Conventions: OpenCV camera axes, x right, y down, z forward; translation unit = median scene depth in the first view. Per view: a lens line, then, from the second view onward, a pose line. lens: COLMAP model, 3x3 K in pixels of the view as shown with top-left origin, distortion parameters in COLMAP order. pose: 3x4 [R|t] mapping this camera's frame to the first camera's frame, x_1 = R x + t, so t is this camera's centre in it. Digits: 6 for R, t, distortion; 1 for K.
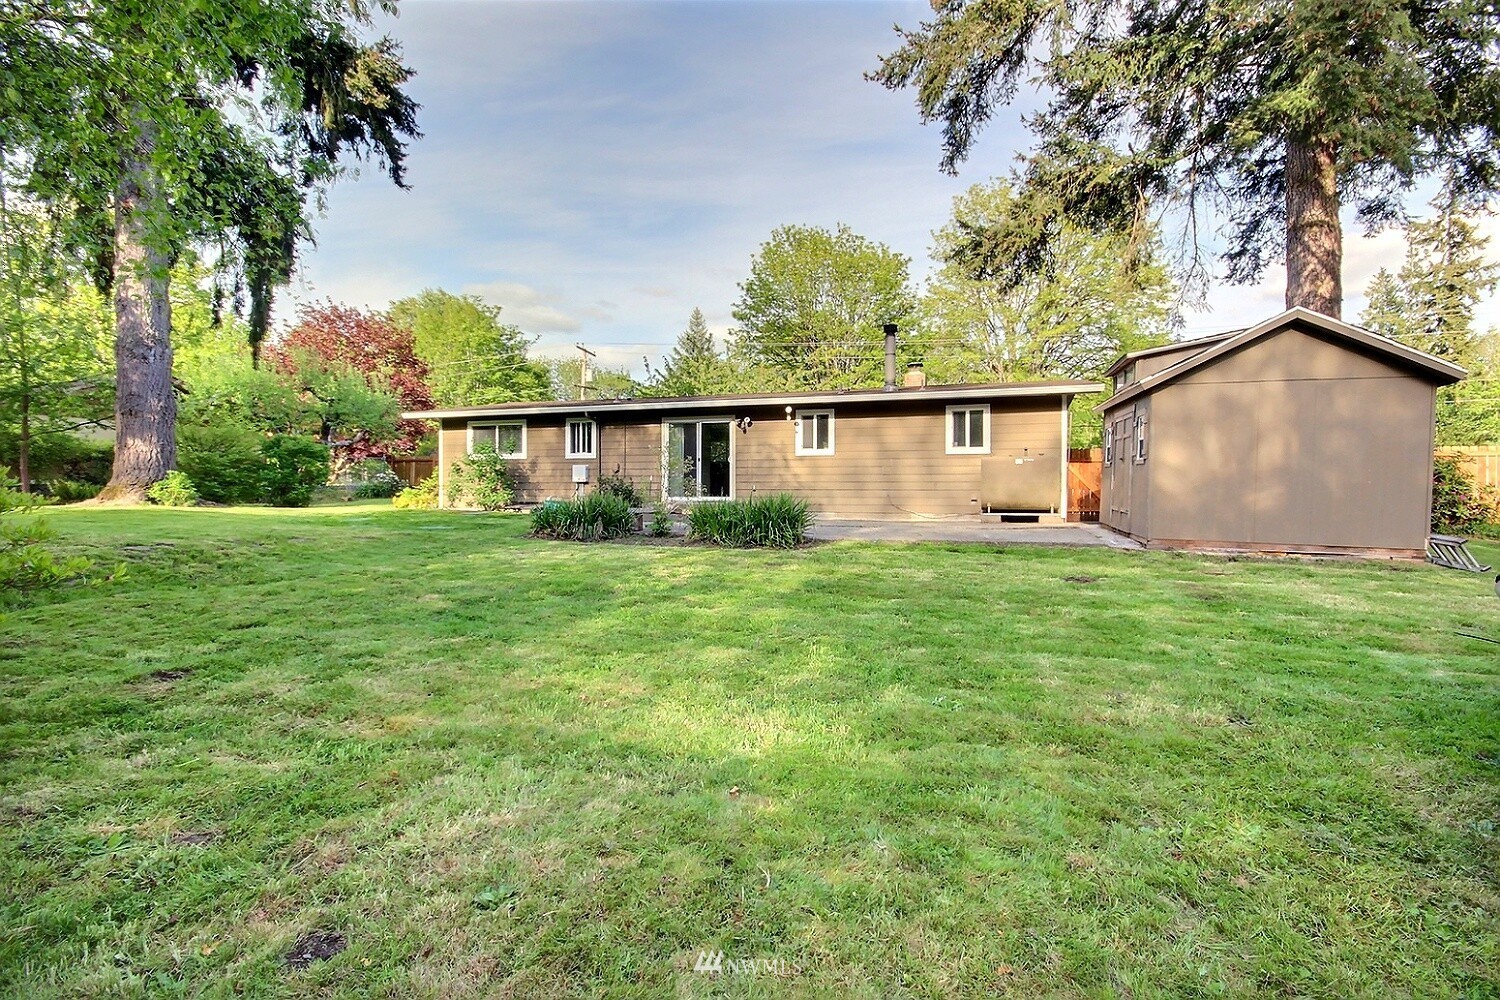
lens RADIAL K [[706.8, 0, 749.1], [0, 706.8, 492.6], [0, 0, 1]] dist [-0.000218, -0.006431]
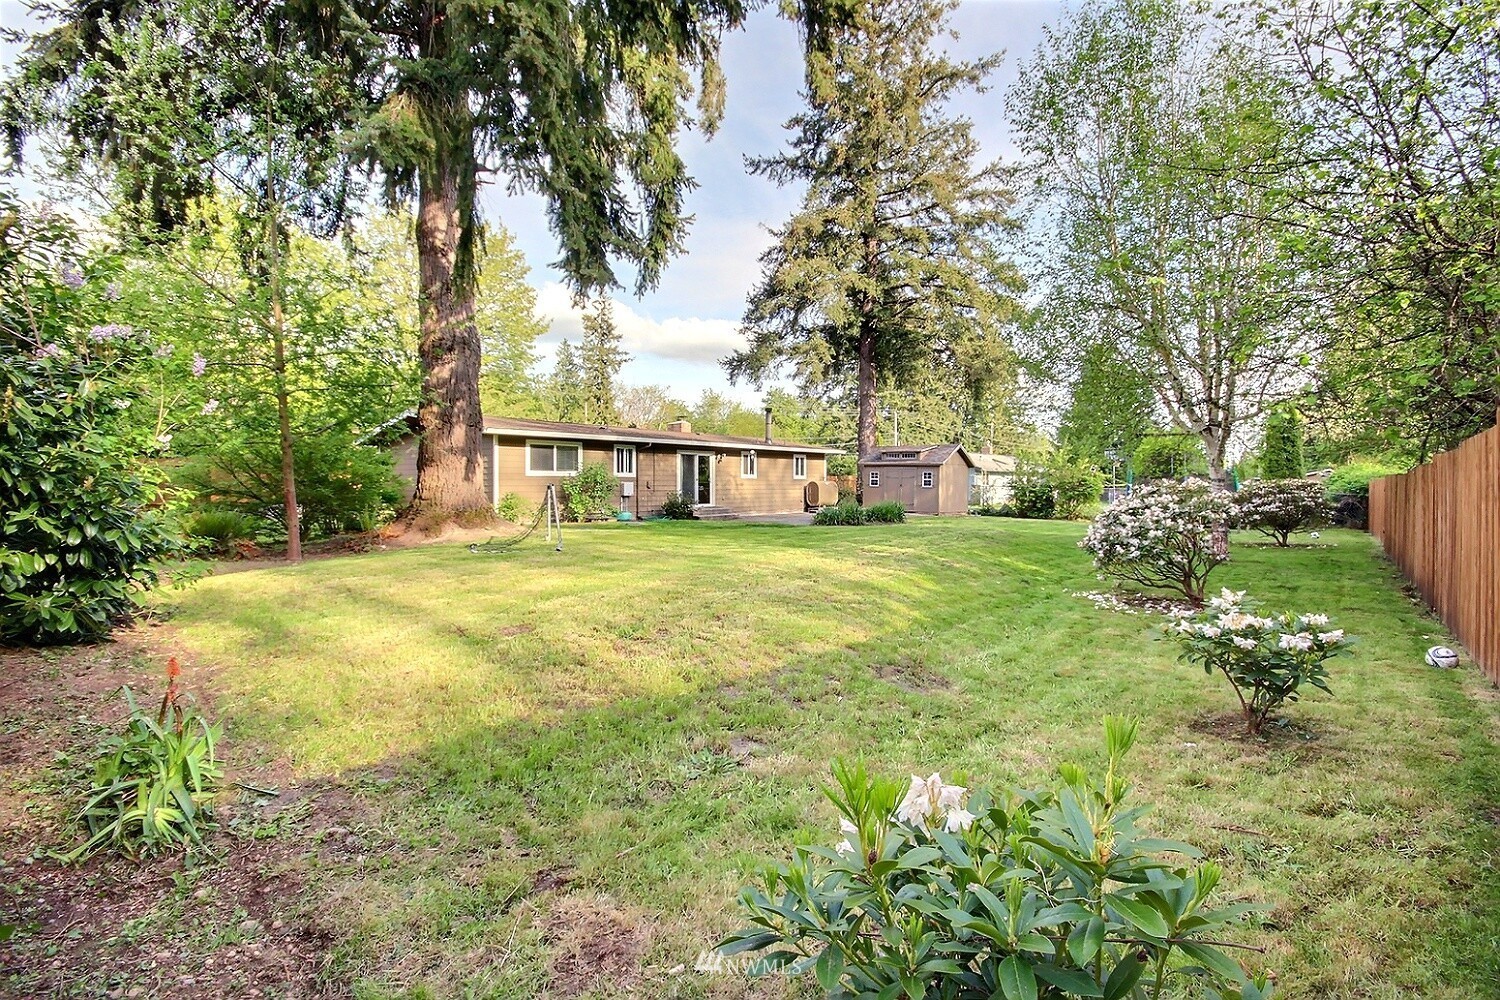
lens RADIAL K [[706.8, 0, 751.3], [0, 706.8, 504.4], [0, 0, 1]] dist [-0.000218, -0.006431]
pose [[0.511343, -0.007023, 0.859348, -1.411417], [0.016334, 0.999865, -0.001548, 0.011769], [-0.859221, 0.014828, 0.511389, 0.135686]]
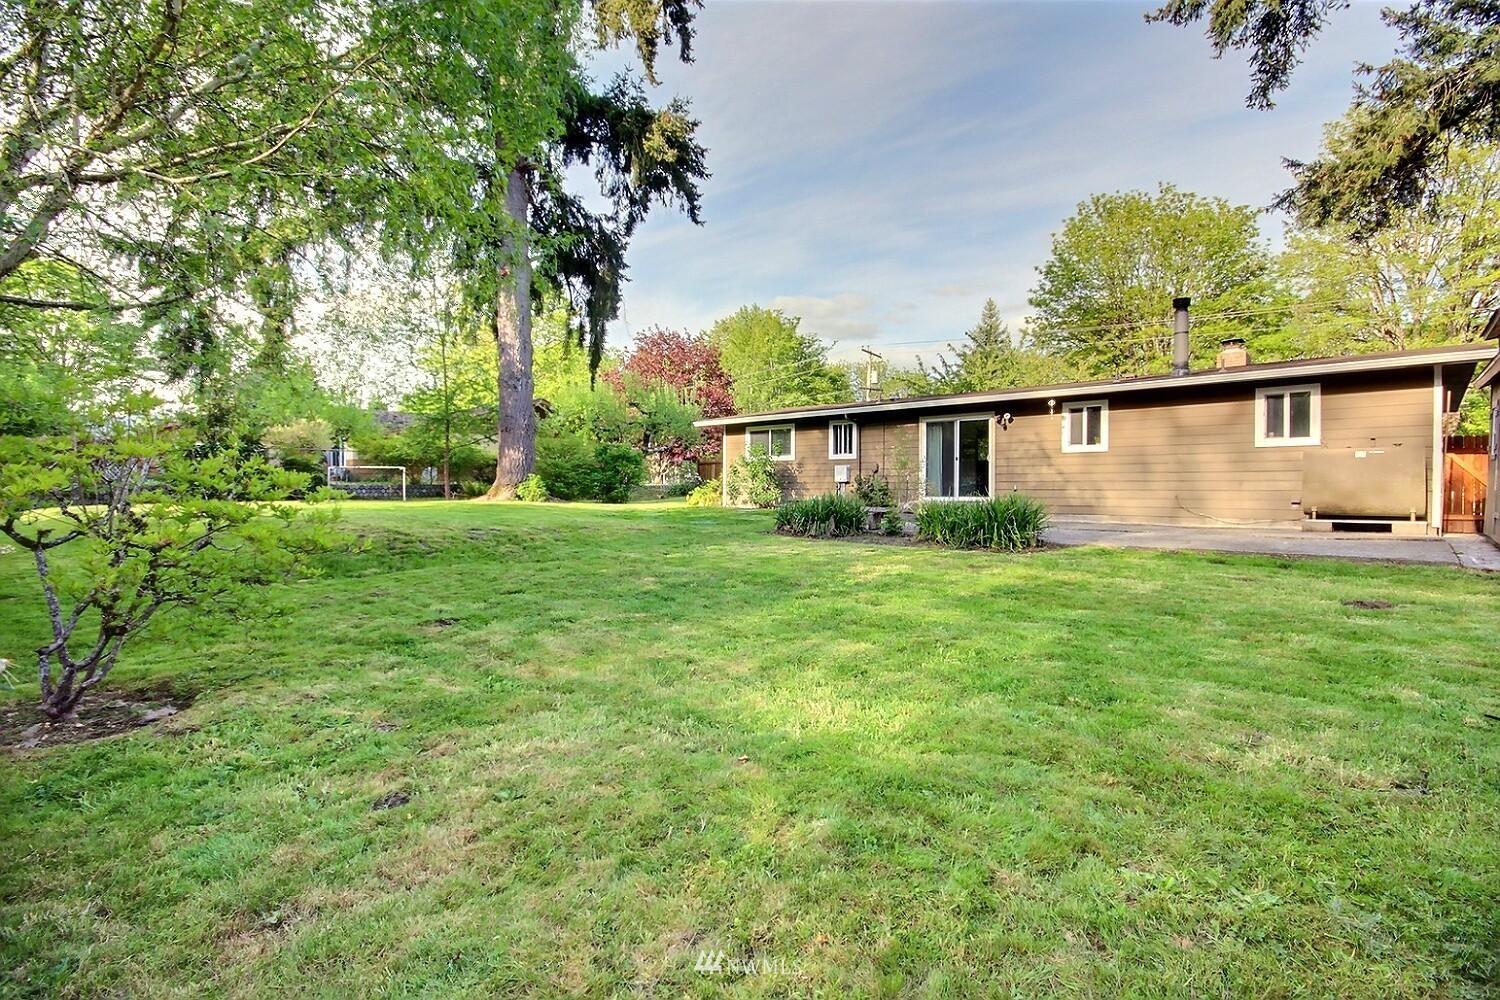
lens RADIAL K [[706.8, 0, 745.7], [0, 706.8, 491.6], [0, 0, 1]] dist [-0.000218, -0.006431]
pose [[0.905085, 0.002954, -0.425220, 0.085542], [-0.003310, 0.999995, -0.000100, -0.000028], [0.425217, 0.001498, 0.905090, -0.002007]]
